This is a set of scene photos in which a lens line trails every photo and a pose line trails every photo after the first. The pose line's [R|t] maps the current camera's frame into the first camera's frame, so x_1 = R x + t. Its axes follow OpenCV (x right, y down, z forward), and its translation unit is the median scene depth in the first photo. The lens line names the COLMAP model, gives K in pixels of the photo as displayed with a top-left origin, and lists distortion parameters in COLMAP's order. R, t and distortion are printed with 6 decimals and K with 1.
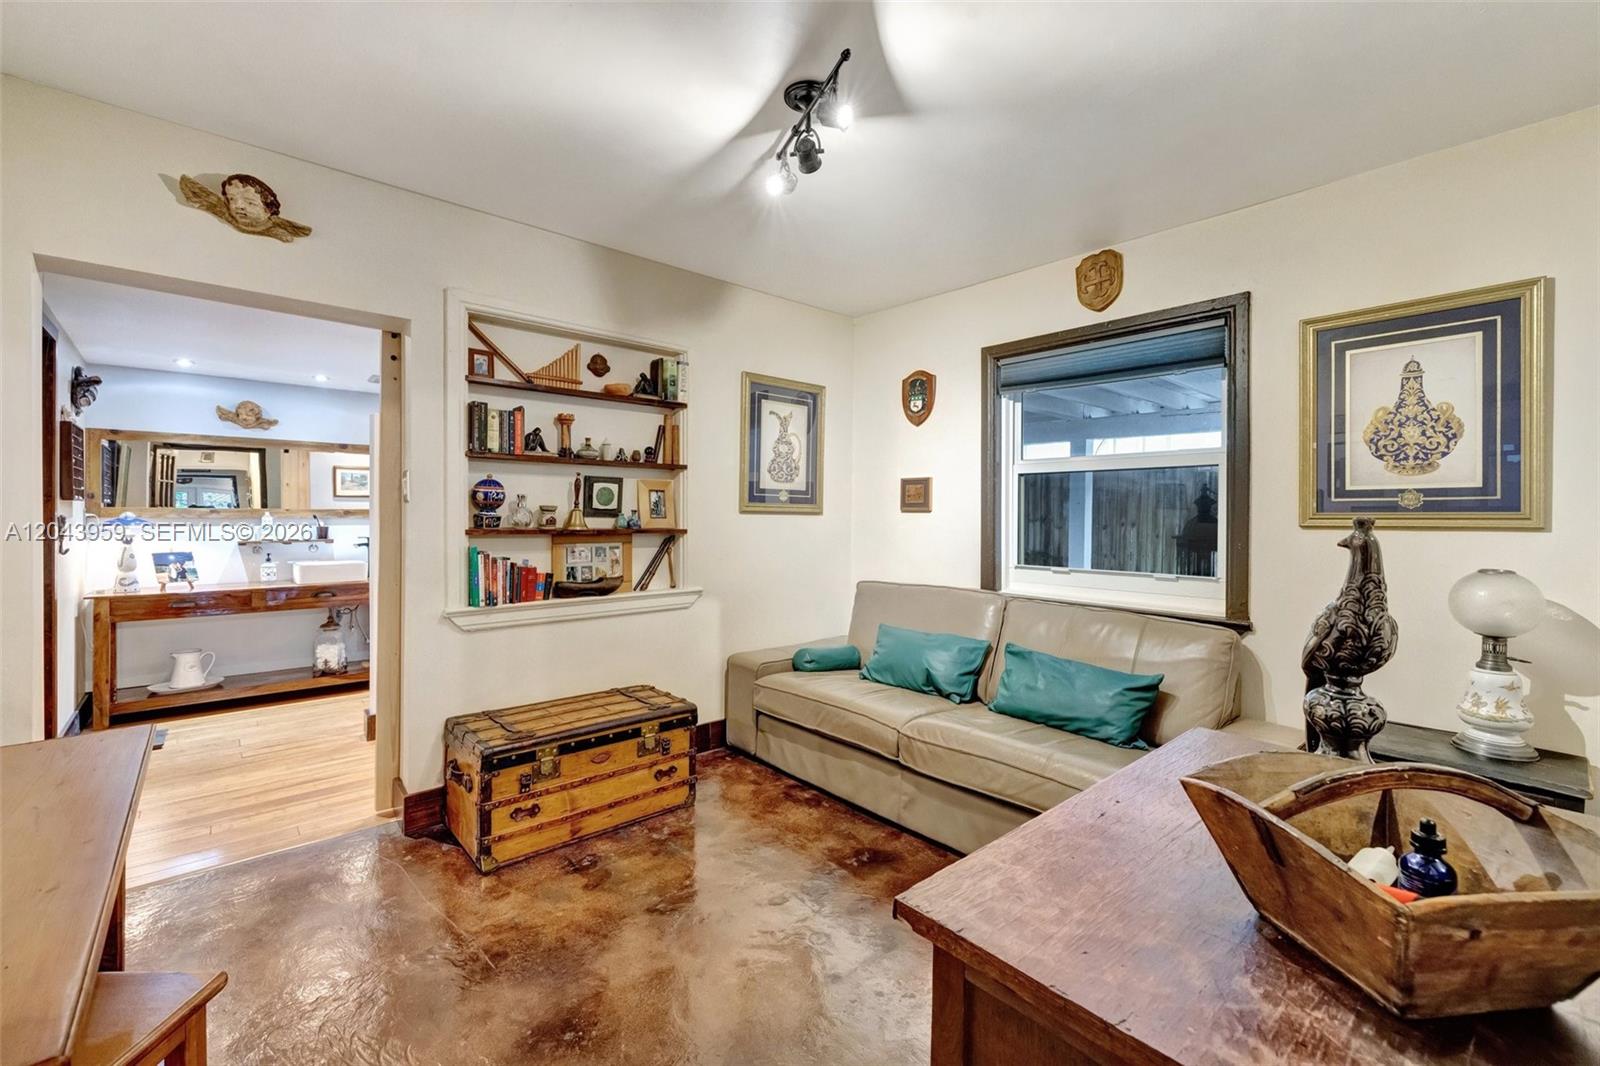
lens RADIAL K [[668.6, 0, 813.2], [0, 668.6, 509.0], [0, 0, 1]] dist [0.001916, 0.000000]
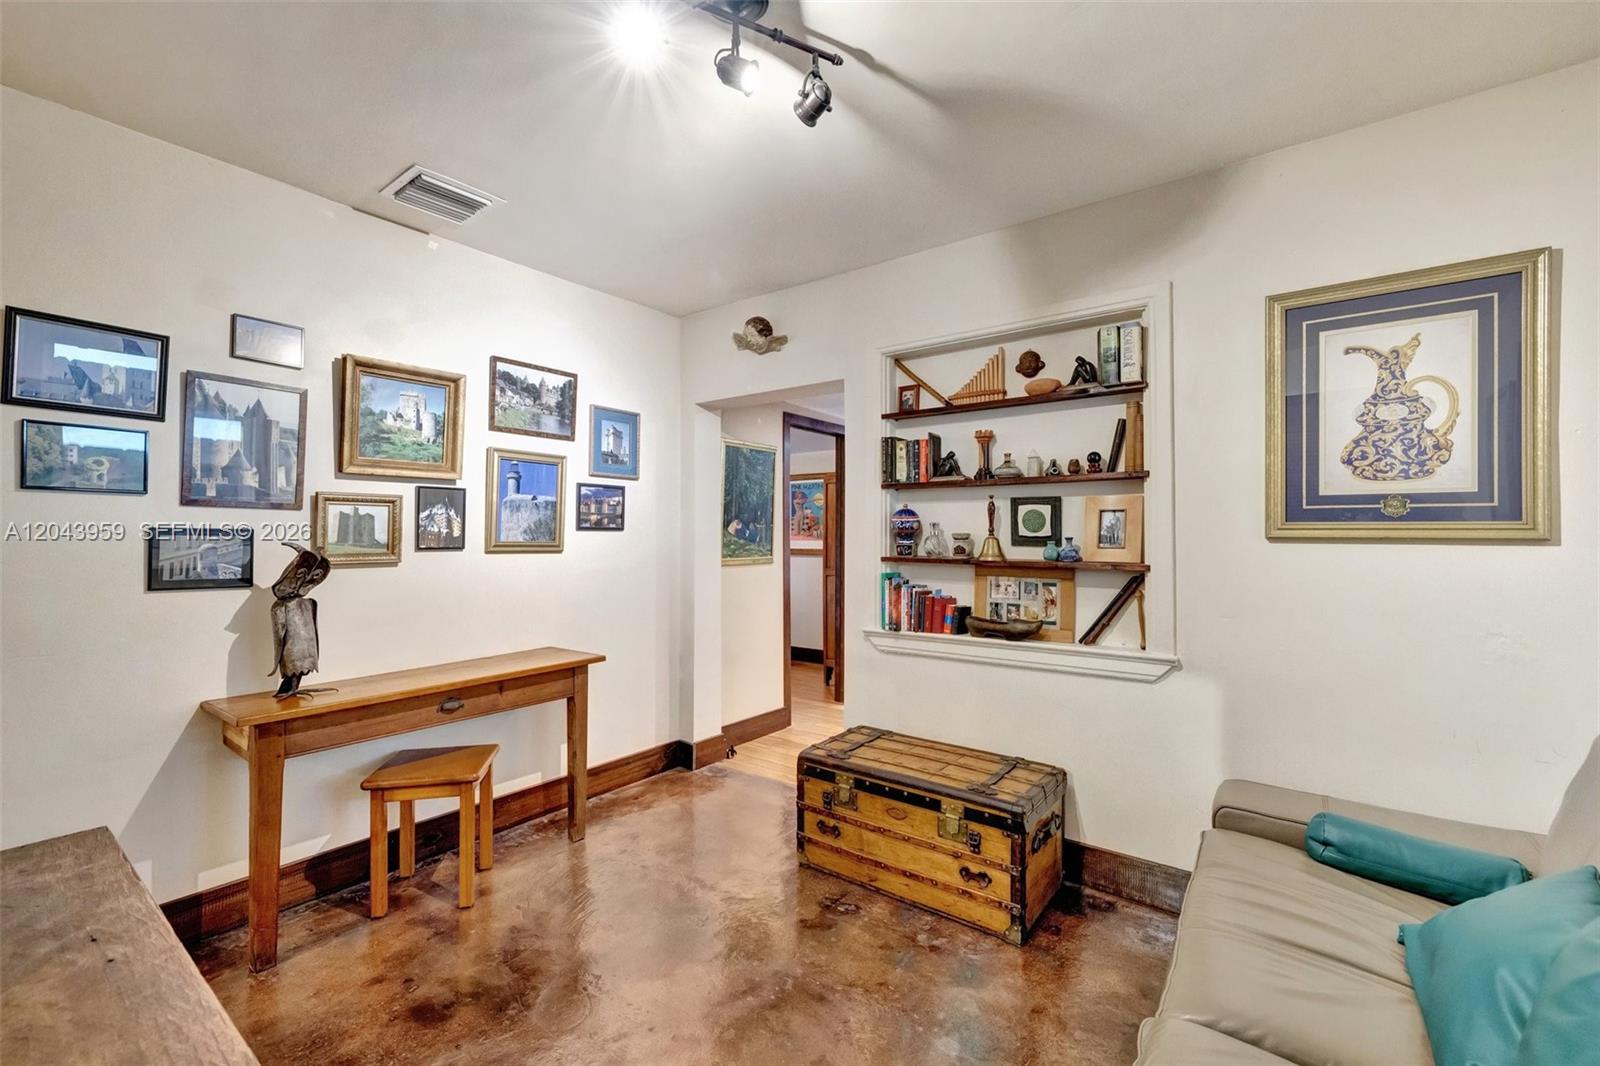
lens RADIAL K [[668.6, 0, 796.9], [0, 668.6, 528.6], [0, 0, 1]] dist [0.001916, 0.000000]
pose [[0.185975, -0.024589, -0.982247, 0.445872], [0.002579, 0.999696, -0.024538, 0.009780], [0.982551, 0.002030, 0.185982, 0.570811]]
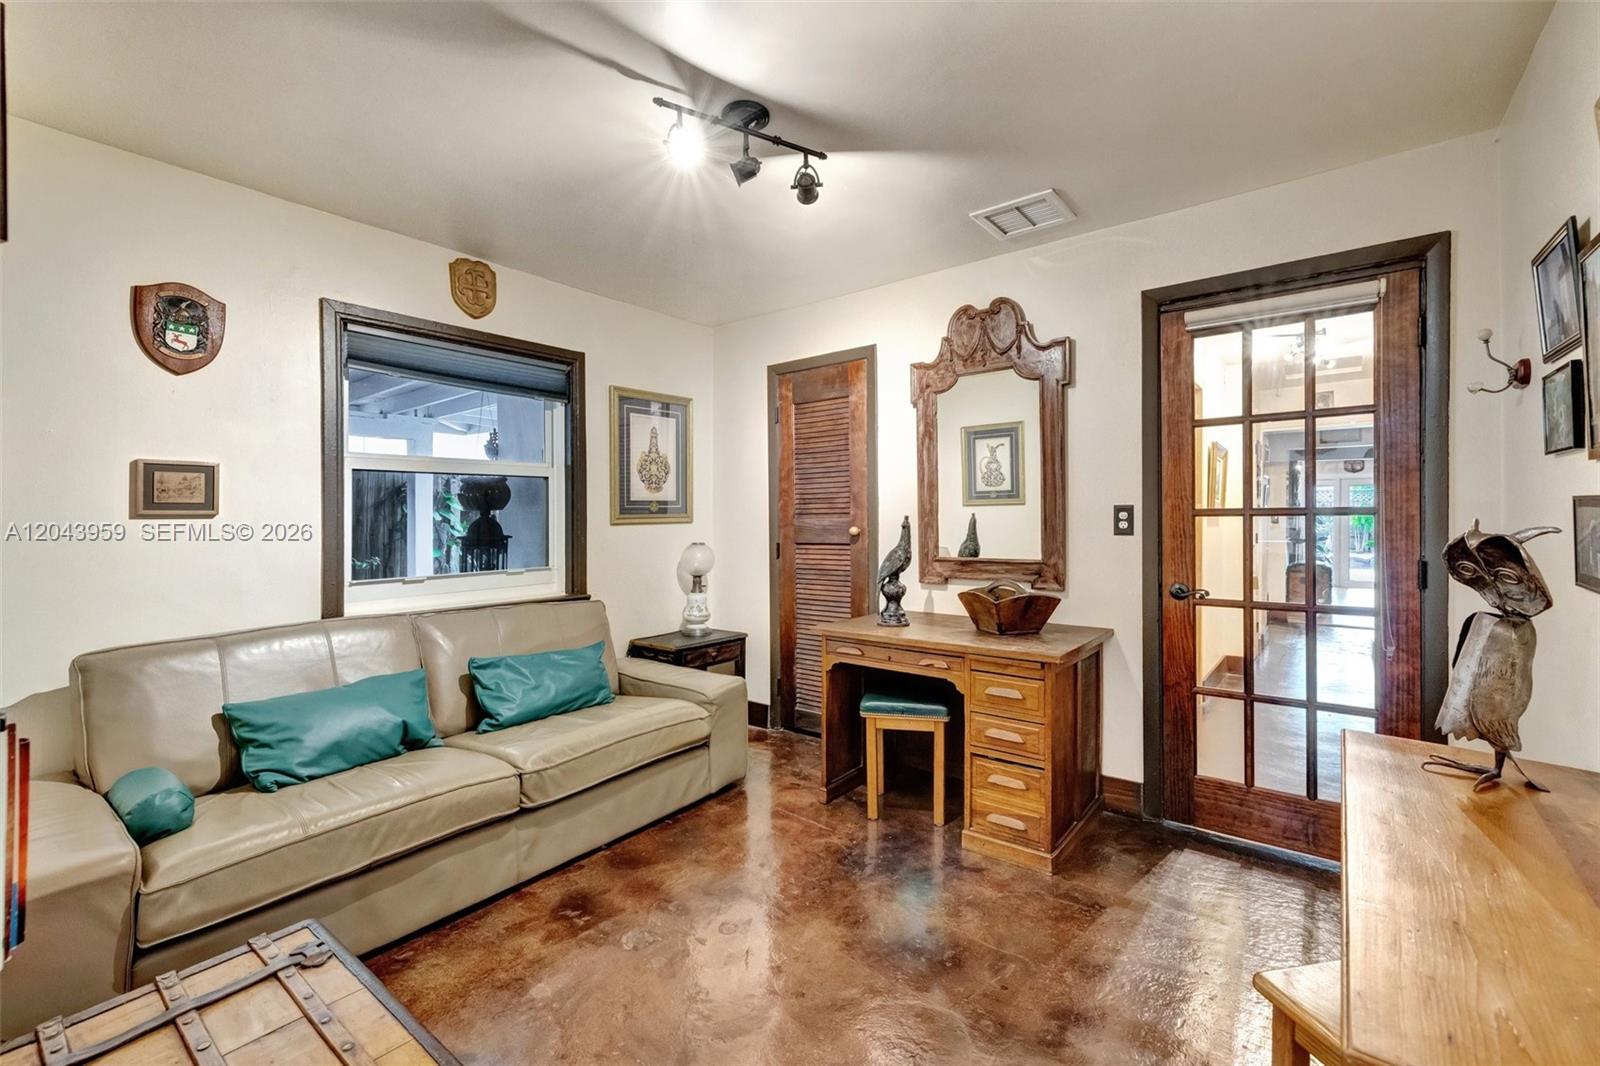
lens RADIAL K [[668.6, 0, 798.8], [0, 668.6, 519.9], [0, 0, 1]] dist [0.001916, 0.000000]
pose [[-0.170701, -0.020593, 0.985108, -1.184519], [-0.007068, 0.999781, 0.019675, -0.022093], [-0.985297, -0.003604, -0.170810, 1.226297]]
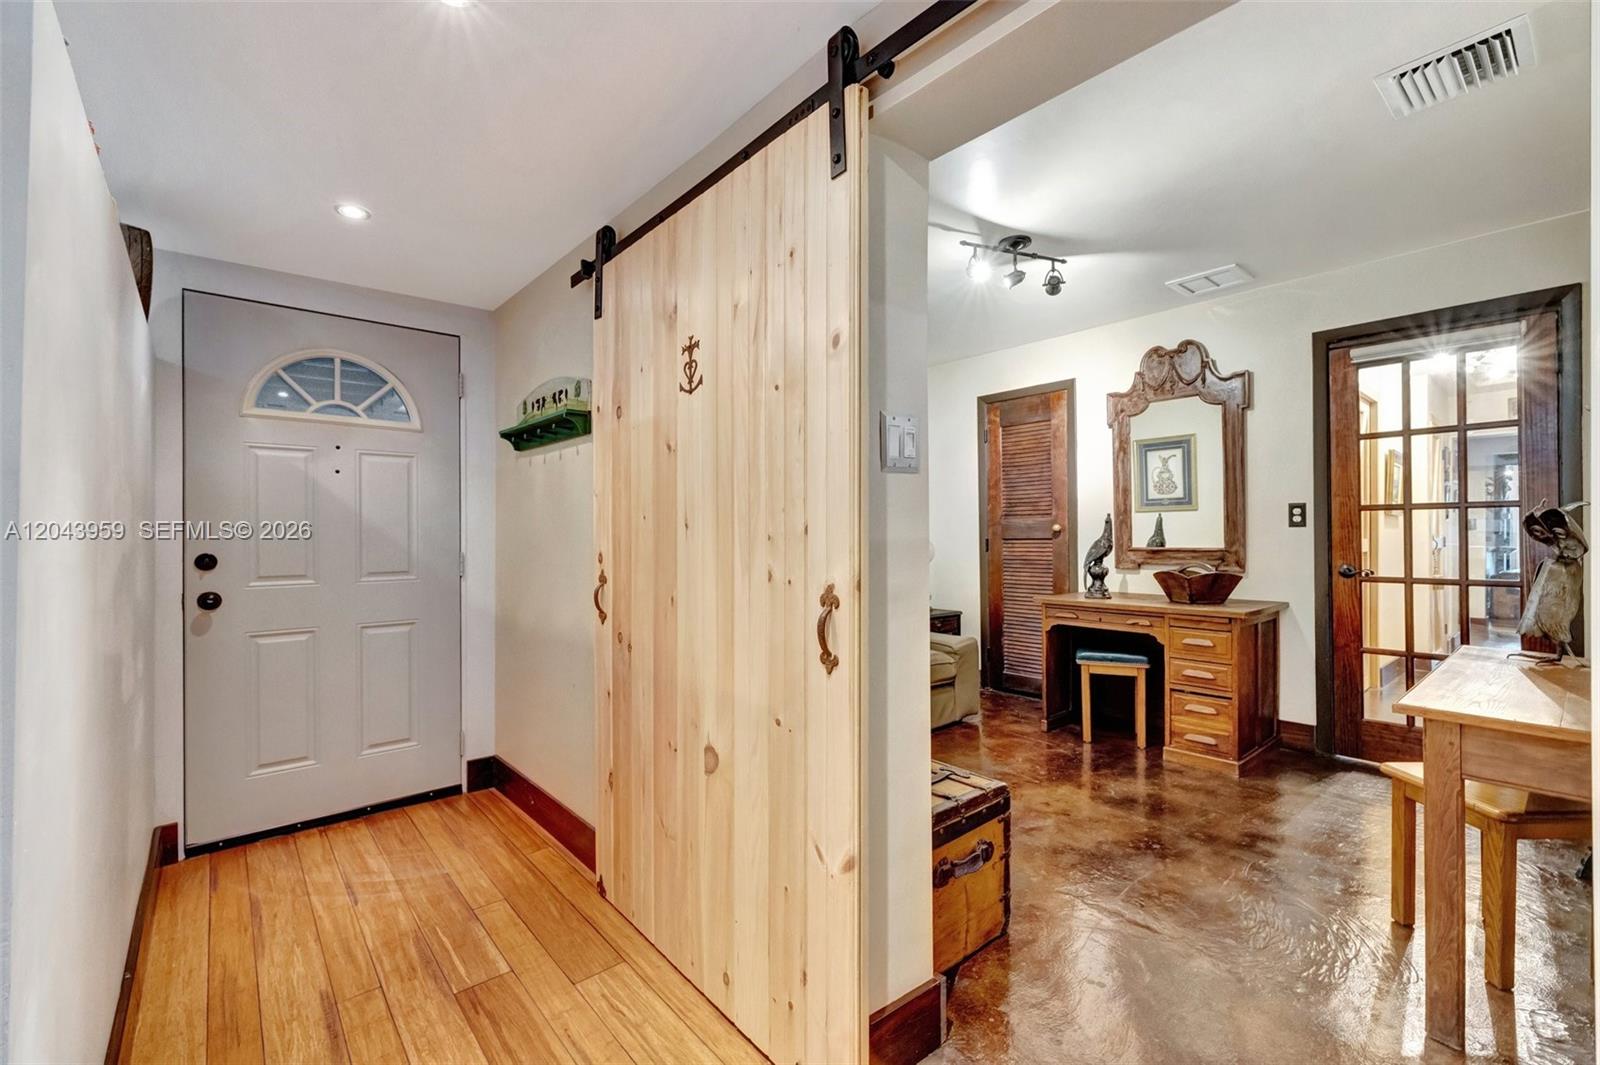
lens RADIAL K [[668.6, 0, 809.4], [0, 668.6, 528.2], [0, 0, 1]] dist [0.001916, 0.000000]
pose [[0.009067, -0.010795, 0.999901, -2.450321], [-0.003903, 0.999934, 0.010831, 0.088683], [-0.999951, -0.004000, 0.009024, 2.116074]]
